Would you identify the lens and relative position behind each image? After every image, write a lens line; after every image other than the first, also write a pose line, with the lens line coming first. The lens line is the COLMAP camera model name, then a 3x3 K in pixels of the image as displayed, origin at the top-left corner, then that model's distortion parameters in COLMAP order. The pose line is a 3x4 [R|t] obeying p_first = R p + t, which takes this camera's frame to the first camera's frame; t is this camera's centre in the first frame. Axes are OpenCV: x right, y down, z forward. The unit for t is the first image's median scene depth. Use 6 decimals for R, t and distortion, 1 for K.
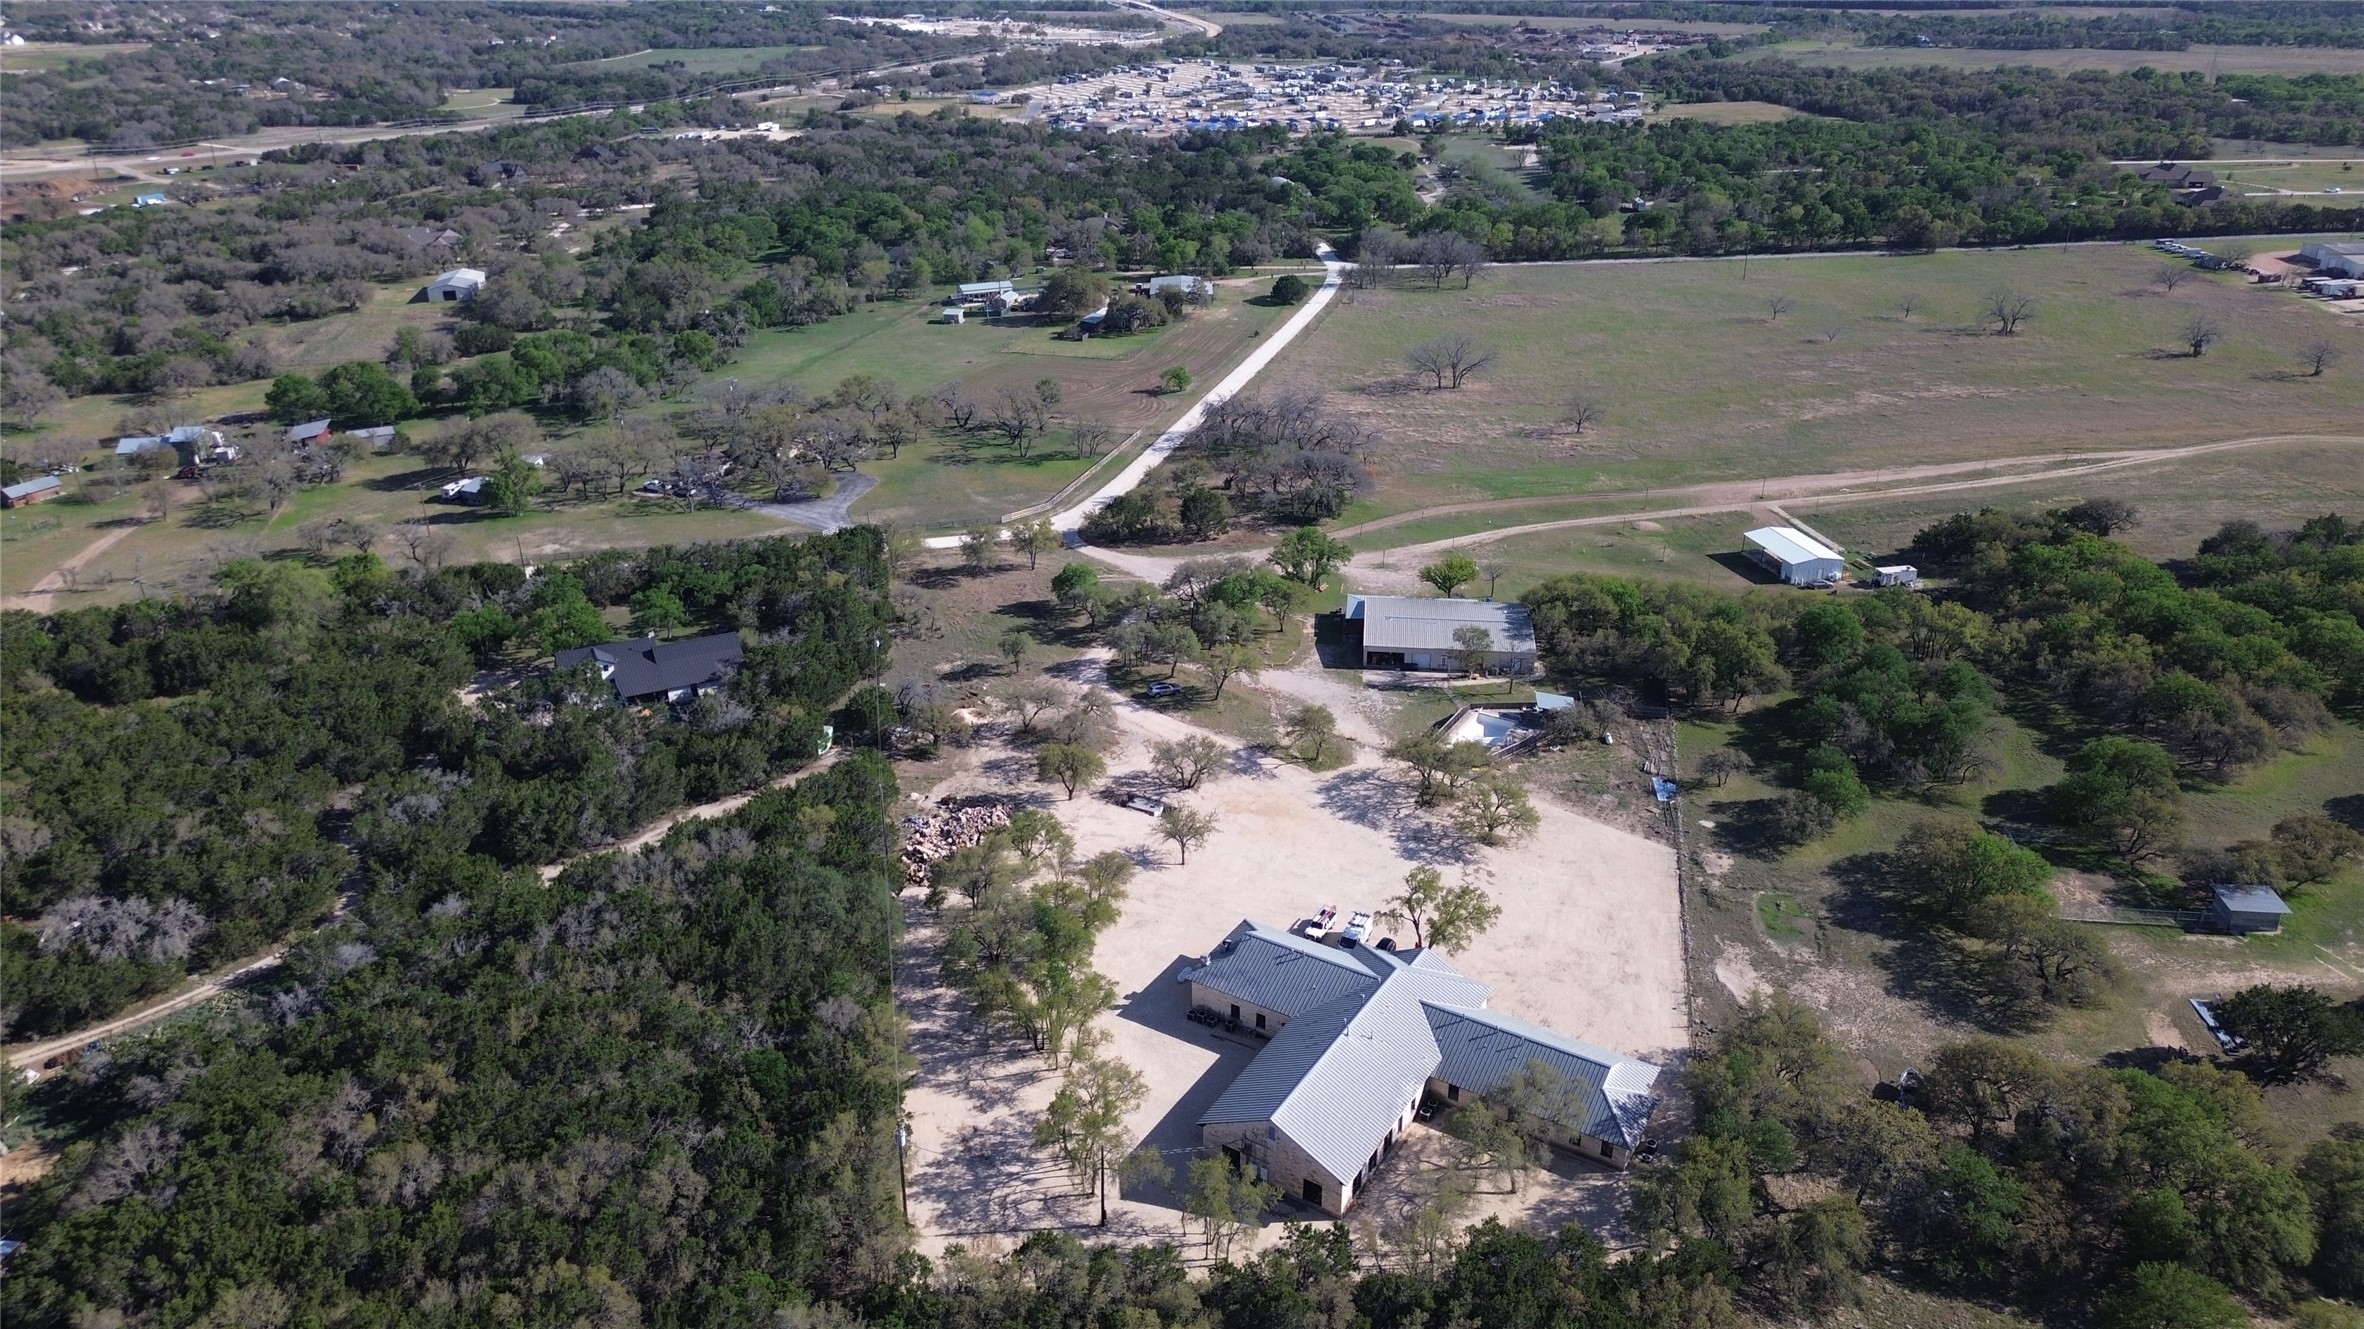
lens RADIAL K [[1662.7, 0, 1211.5], [0, 1662.7, 669.4], [0, 0, 1]] dist [0.064459, -0.056325]
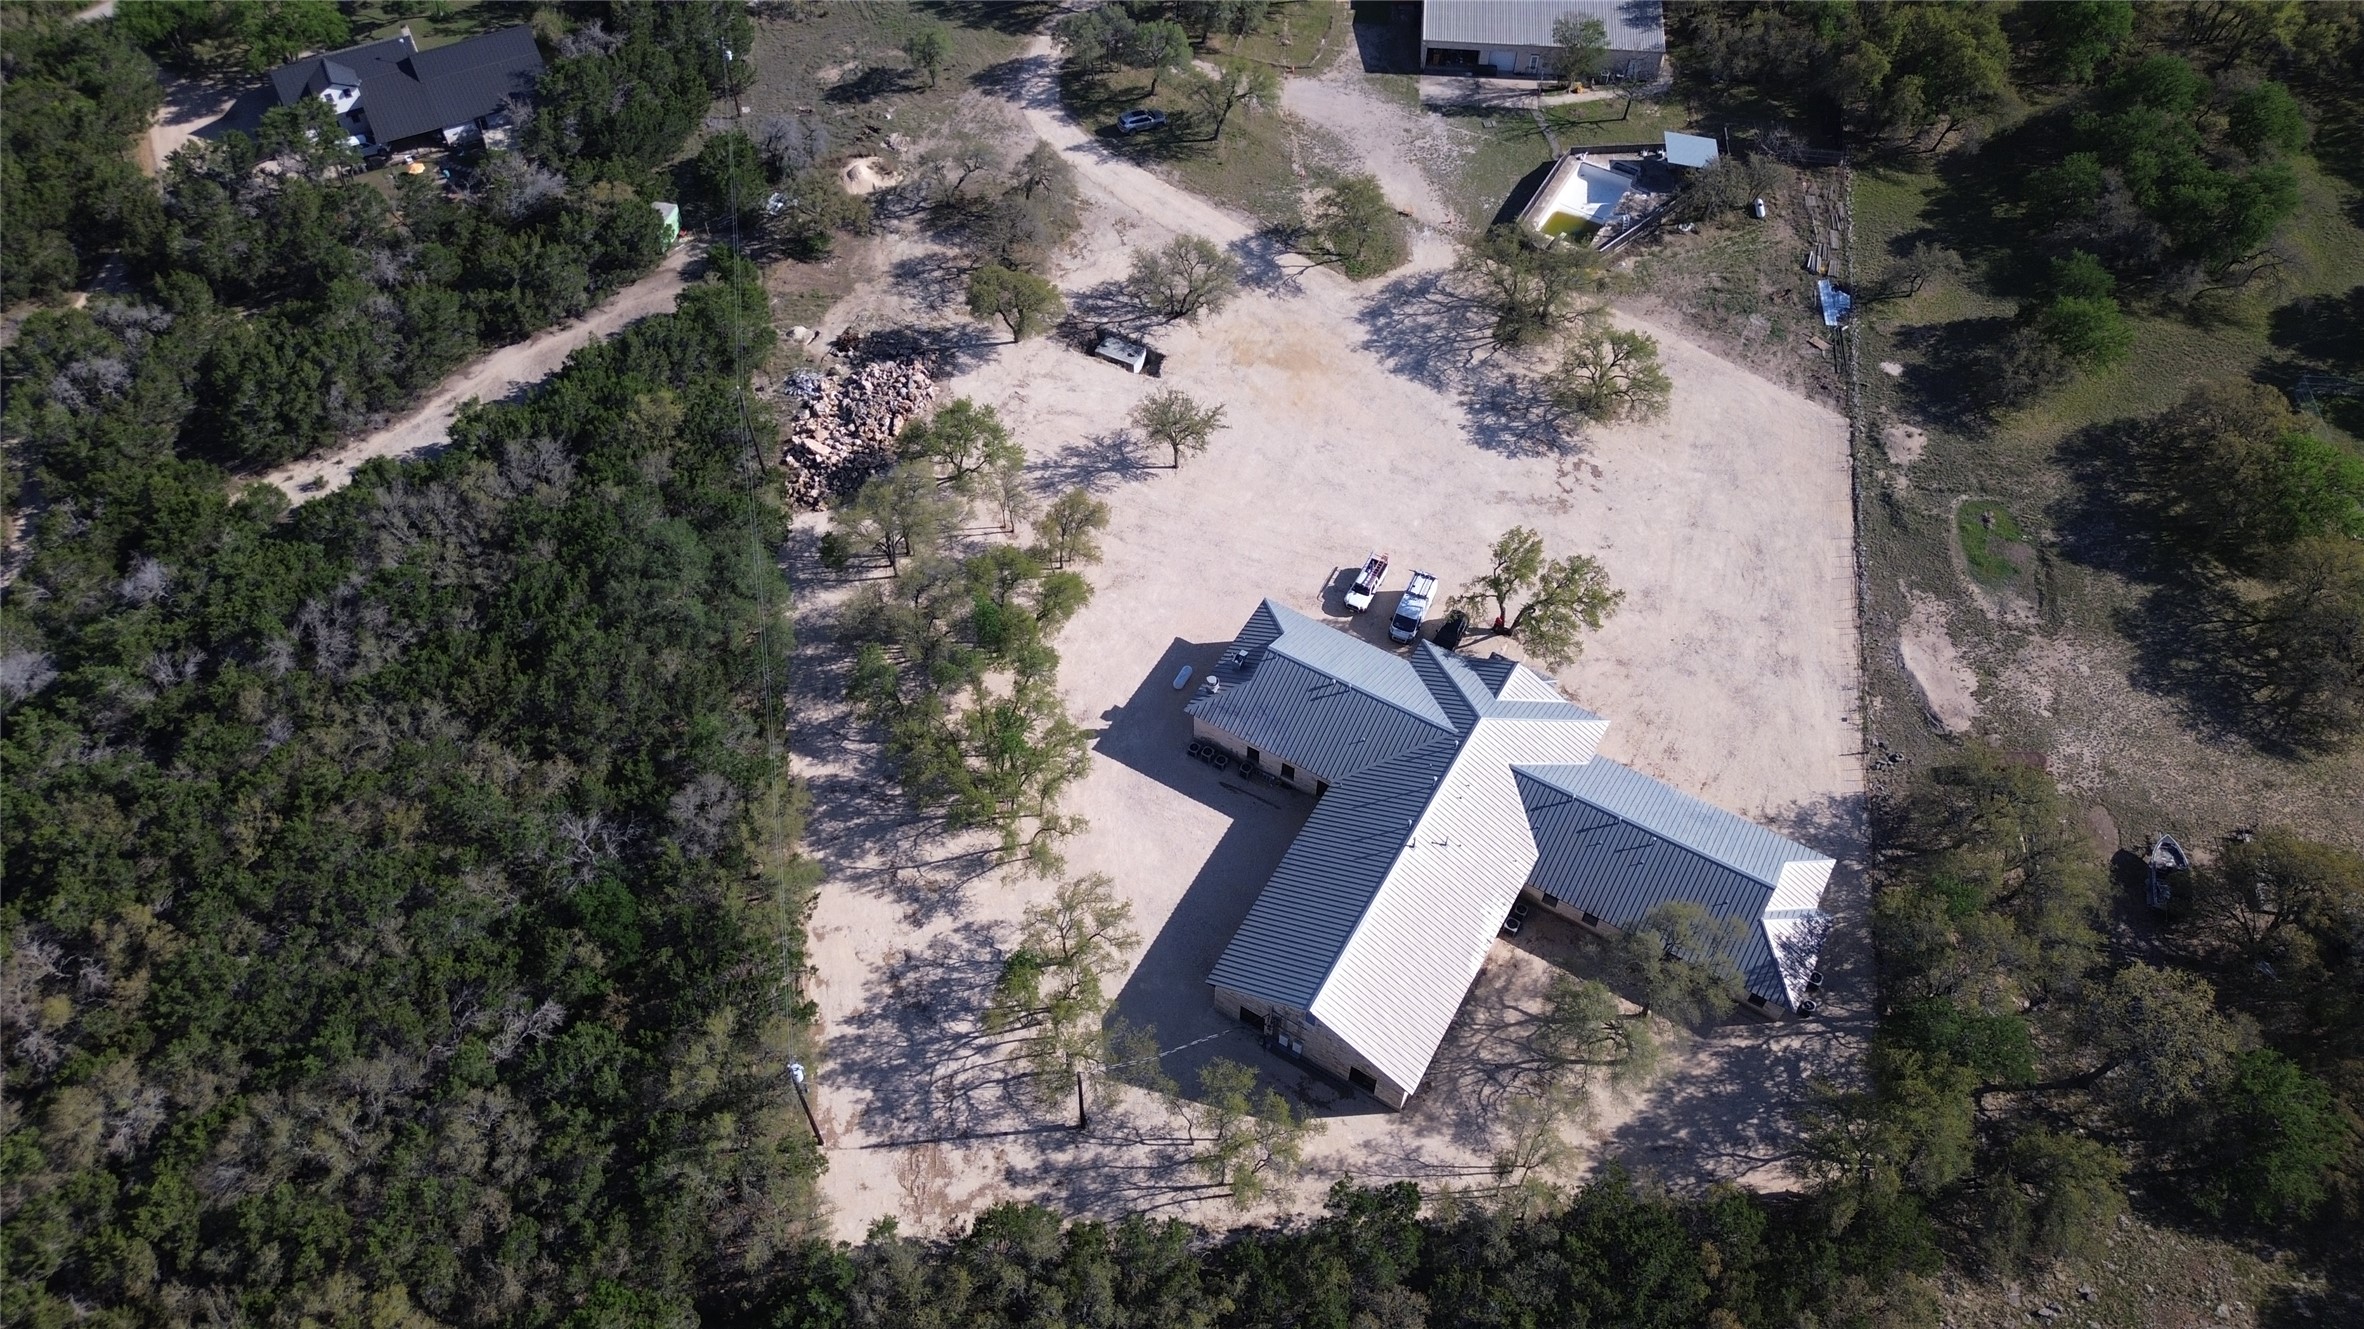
lens RADIAL K [[1662.7, 0, 1211.5], [0, 1662.7, 669.4], [0, 0, 1]] dist [0.064459, -0.056325]
pose [[0.999922, -0.008201, 0.009449, -0.010329], [0.002802, 0.882835, 0.469676, -0.160834], [-0.012194, -0.469612, 0.882788, 0.346688]]
